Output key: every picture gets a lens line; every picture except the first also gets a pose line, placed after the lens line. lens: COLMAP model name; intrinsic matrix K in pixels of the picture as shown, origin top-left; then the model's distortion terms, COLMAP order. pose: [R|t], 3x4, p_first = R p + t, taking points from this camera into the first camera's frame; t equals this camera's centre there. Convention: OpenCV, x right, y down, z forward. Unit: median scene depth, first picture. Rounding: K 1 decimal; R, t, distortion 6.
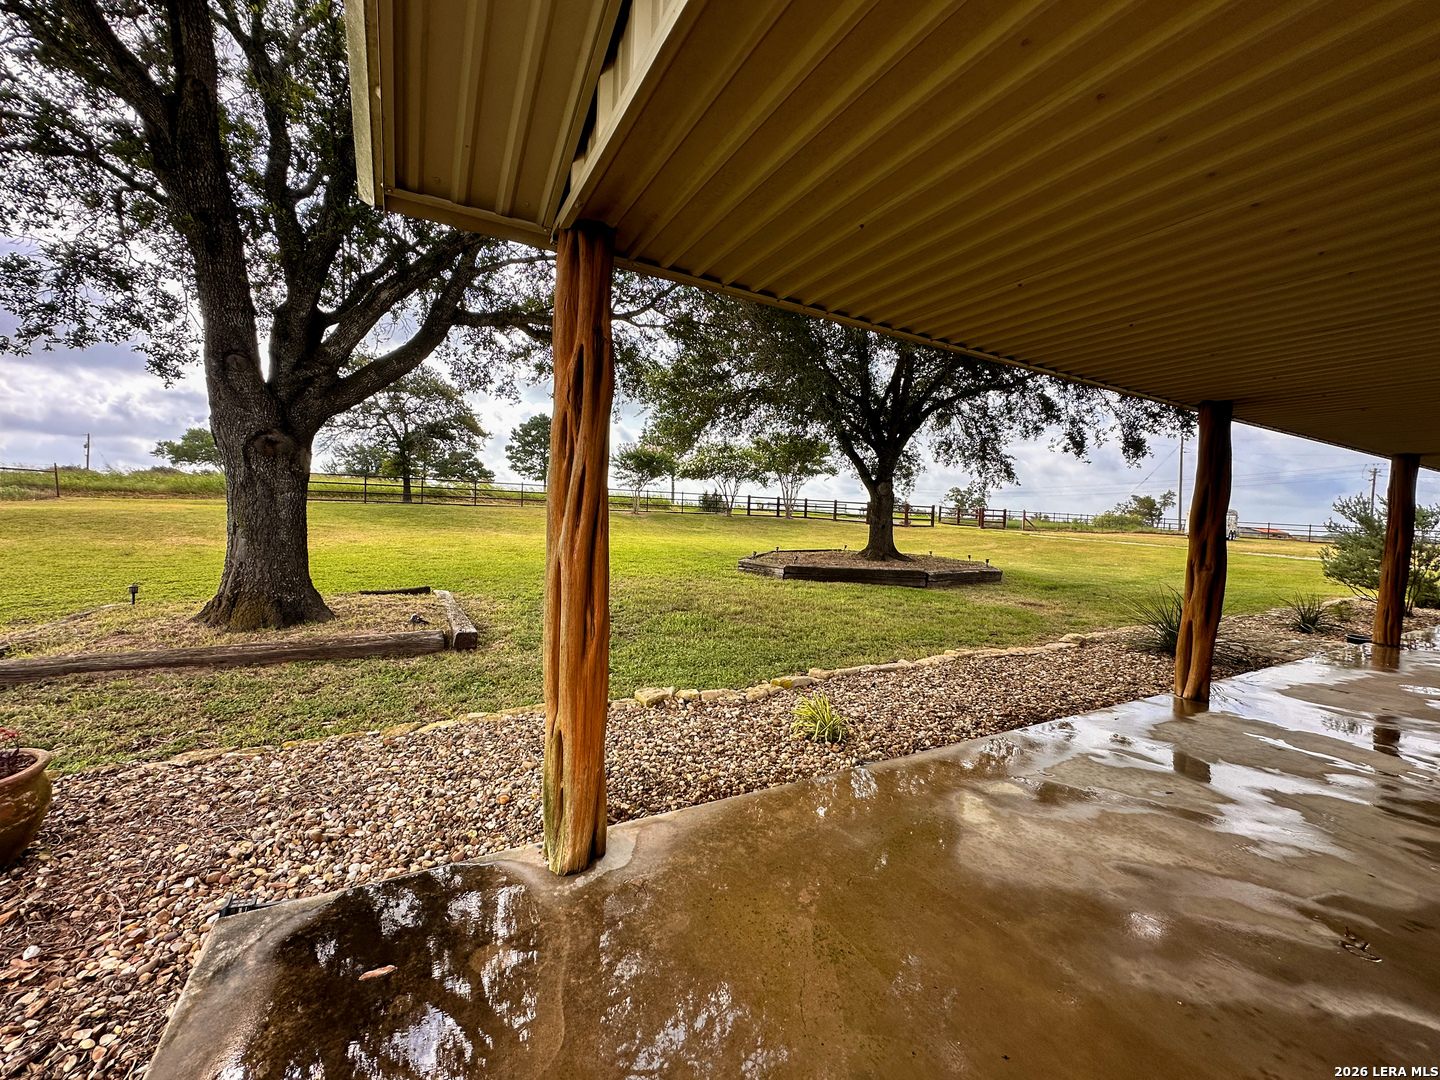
lens RADIAL K [[568.6, 0, 720.4], [0, 568.6, 536.5], [0, 0, 1]] dist [-0.004156, 0.000765]
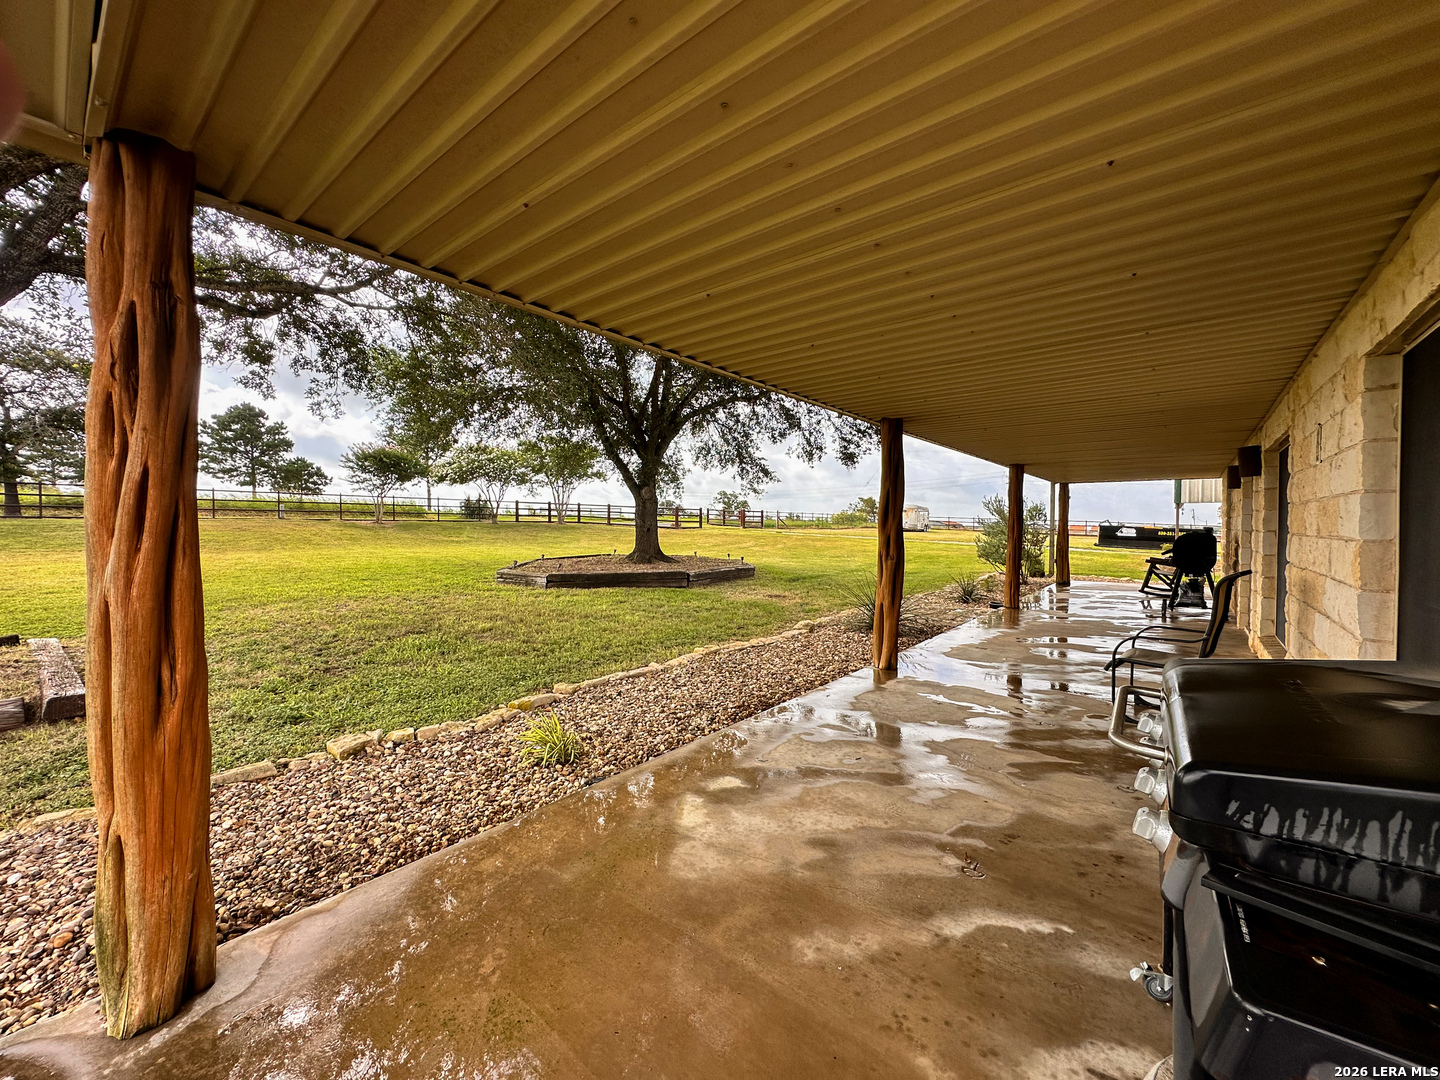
lens RADIAL K [[568.6, 0, 717.6], [0, 568.6, 536.4], [0, 0, 1]] dist [-0.004156, 0.000765]
pose [[0.928443, -0.035817, 0.369745, 0.077474], [0.038500, 0.999259, 0.000121, -0.003192], [-0.369475, 0.014123, 0.929133, 0.023696]]
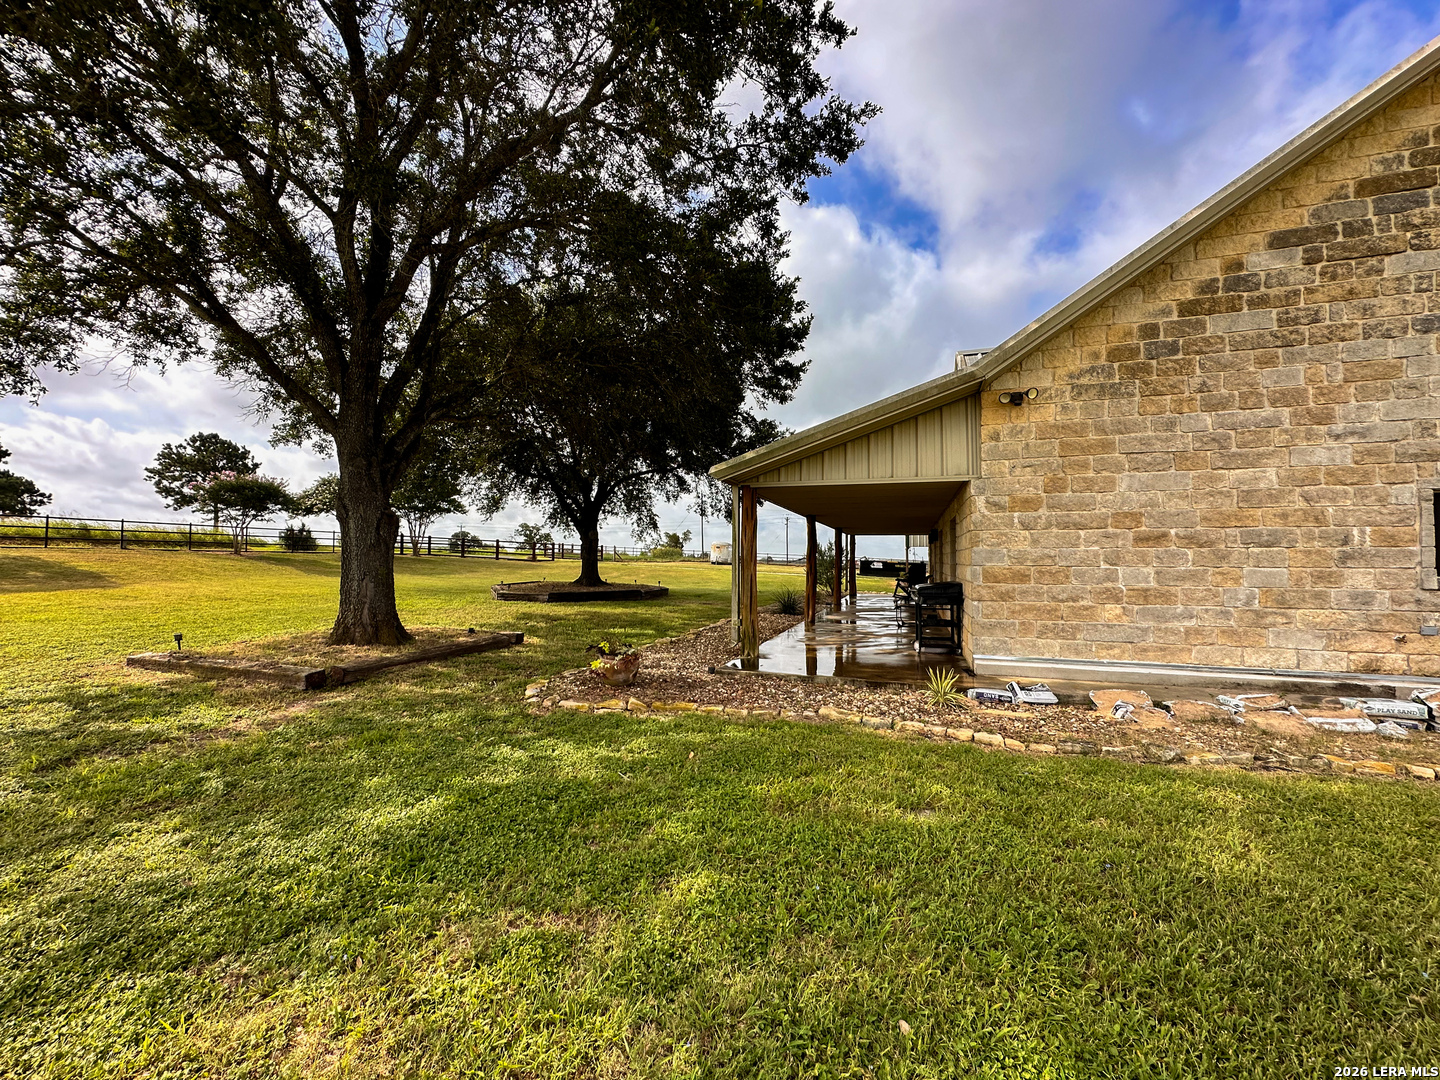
lens RADIAL K [[568.6, 0, 722.0], [0, 568.6, 535.0], [0, 0, 1]] dist [-0.004156, 0.000765]
pose [[0.731596, 0.005202, 0.681718, -1.402096], [0.036536, 0.998235, -0.046827, -0.020124], [-0.680758, 0.059166, 0.730115, -0.768507]]
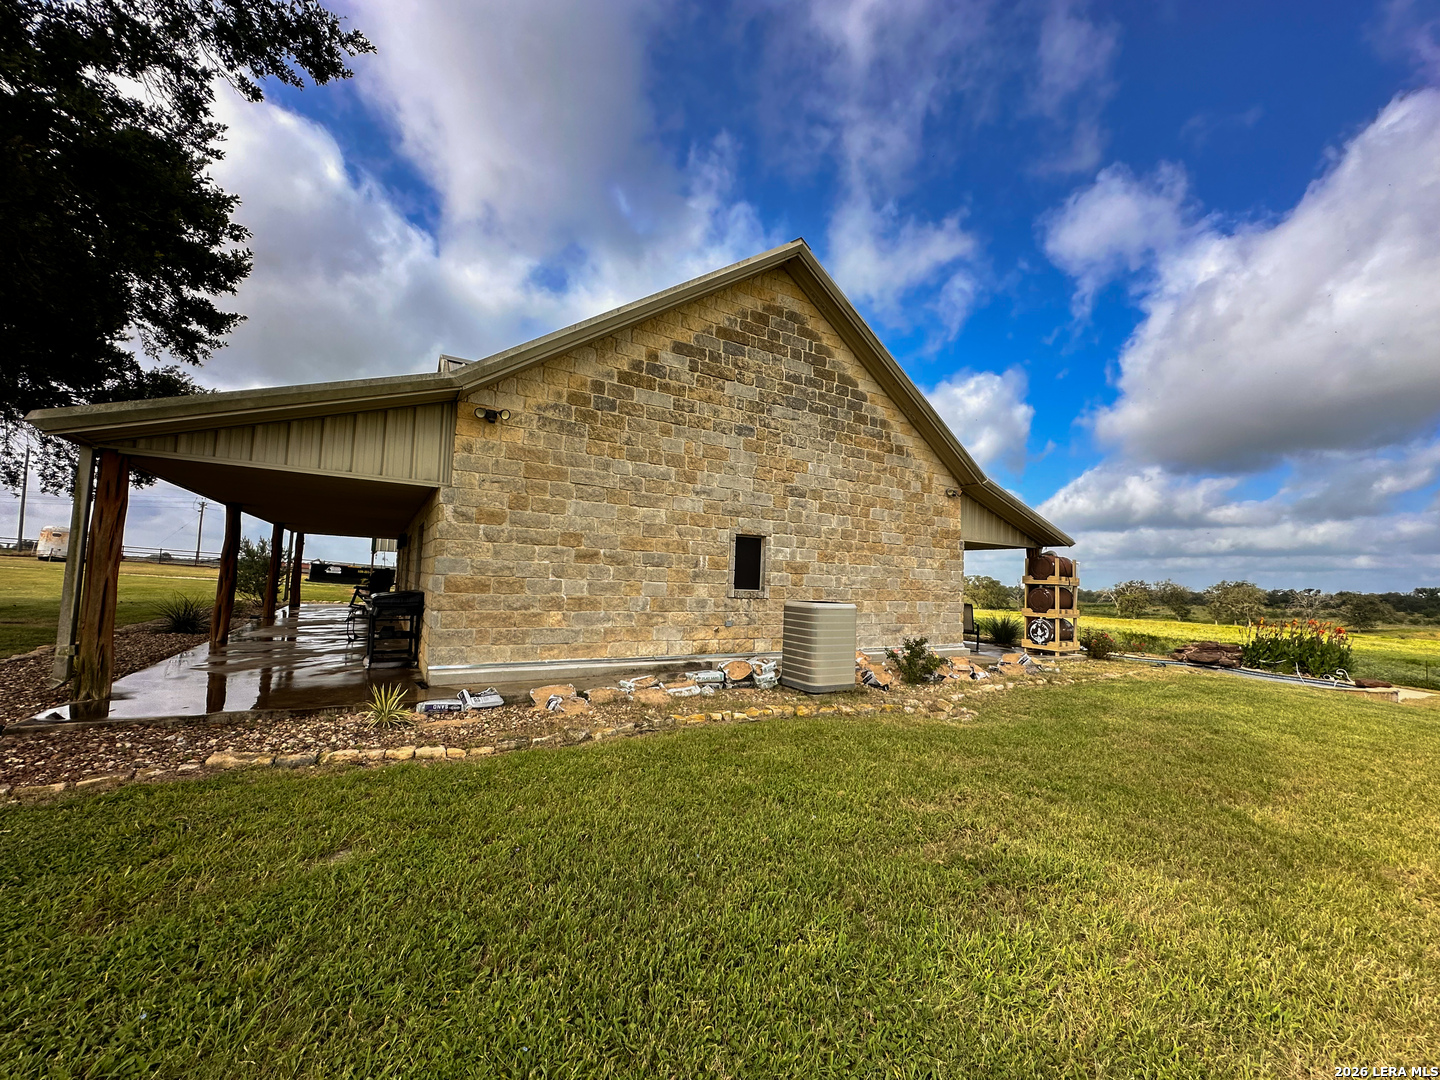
lens RADIAL K [[568.6, 0, 714.6], [0, 568.6, 540.5], [0, 0, 1]] dist [-0.004156, 0.000765]
pose [[-0.031995, 0.037913, 0.998769, -1.386834], [-0.008457, 0.999234, -0.038201, -0.023042], [-0.999452, -0.009668, -0.031650, -0.788116]]
